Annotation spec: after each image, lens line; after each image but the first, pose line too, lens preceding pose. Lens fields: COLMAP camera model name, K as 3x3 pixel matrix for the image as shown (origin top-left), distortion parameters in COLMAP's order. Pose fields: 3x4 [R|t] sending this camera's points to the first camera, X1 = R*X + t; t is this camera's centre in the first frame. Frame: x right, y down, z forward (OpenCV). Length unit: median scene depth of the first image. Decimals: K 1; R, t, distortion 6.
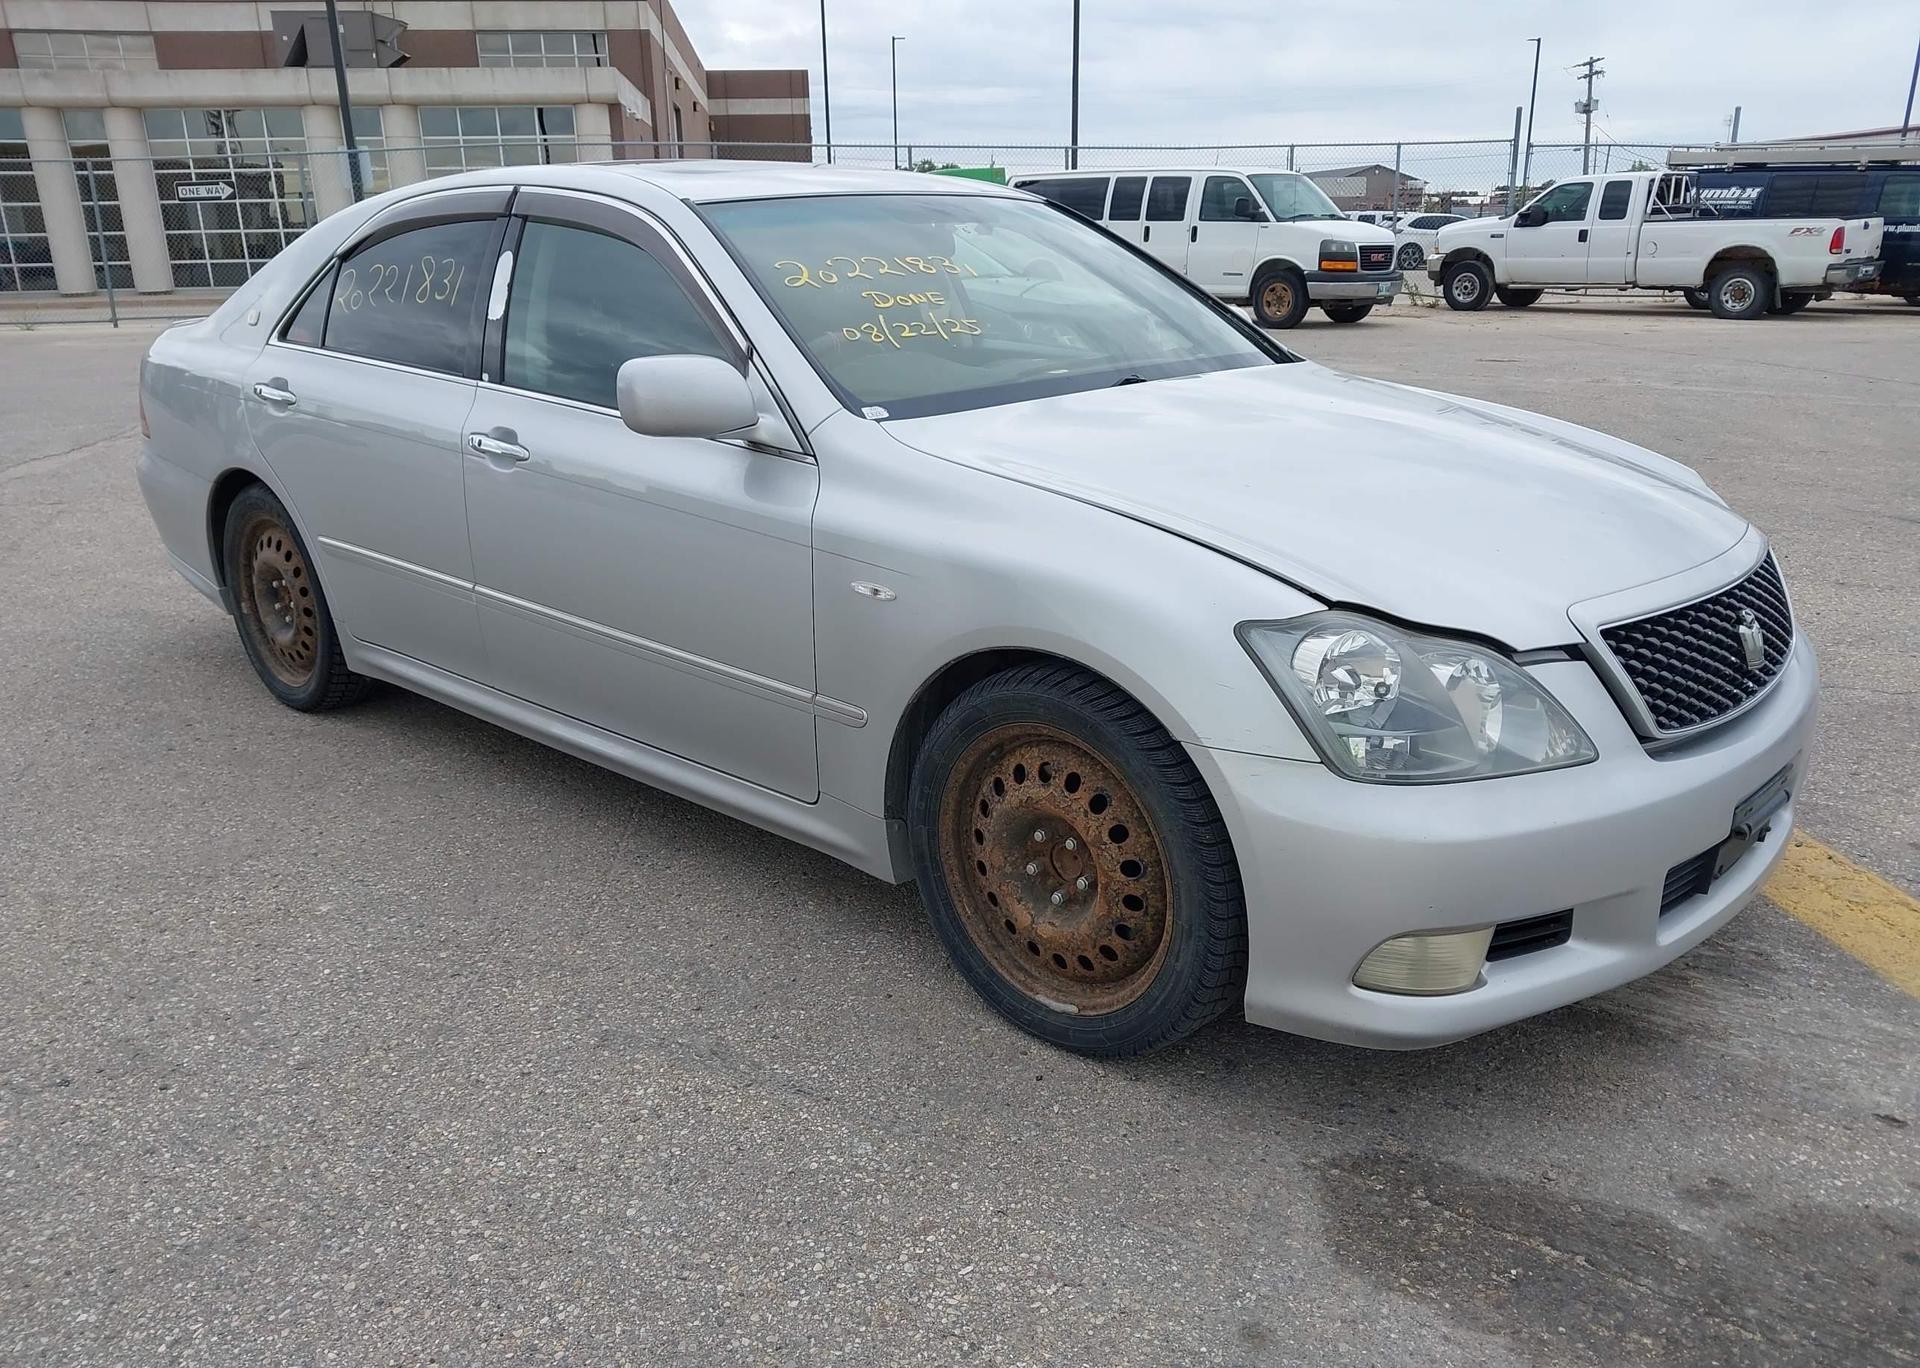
lens RADIAL K [[1523.2, 0, 961.1], [0, 1523.2, 753.8], [0, 0, 1]] dist [-0.001777, 0.007982]
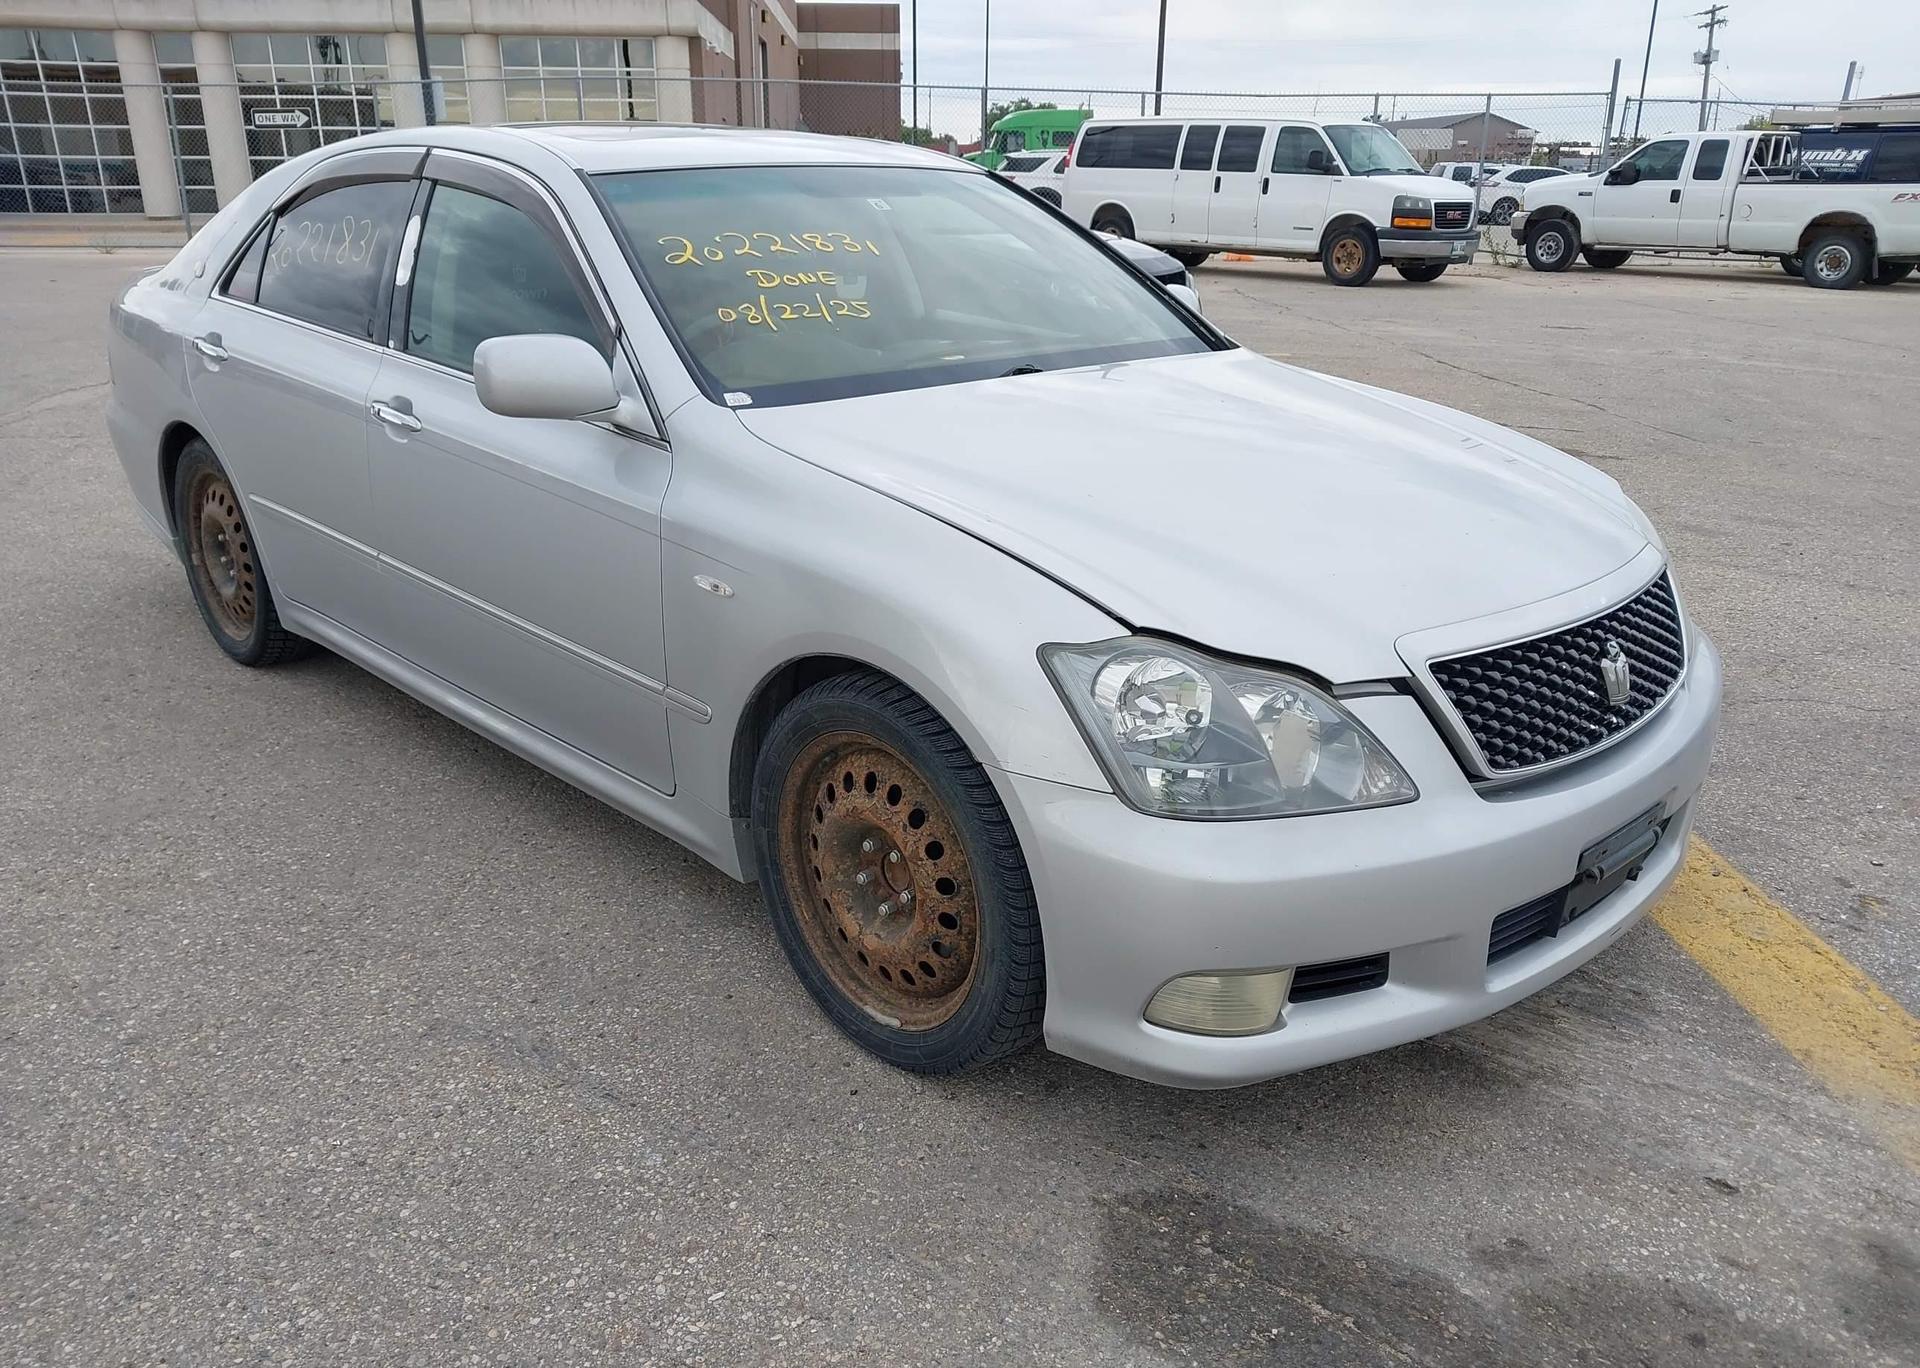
lens RADIAL K [[1523.2, 0, 961.1], [0, 1523.2, 753.8], [0, 0, 1]] dist [-0.001777, 0.007982]
pose [[0.998083, 0.041022, -0.046340, 0.141187], [-0.039379, 0.998582, 0.035835, -0.038625], [0.047744, -0.033941, 0.998283, 0.026577]]
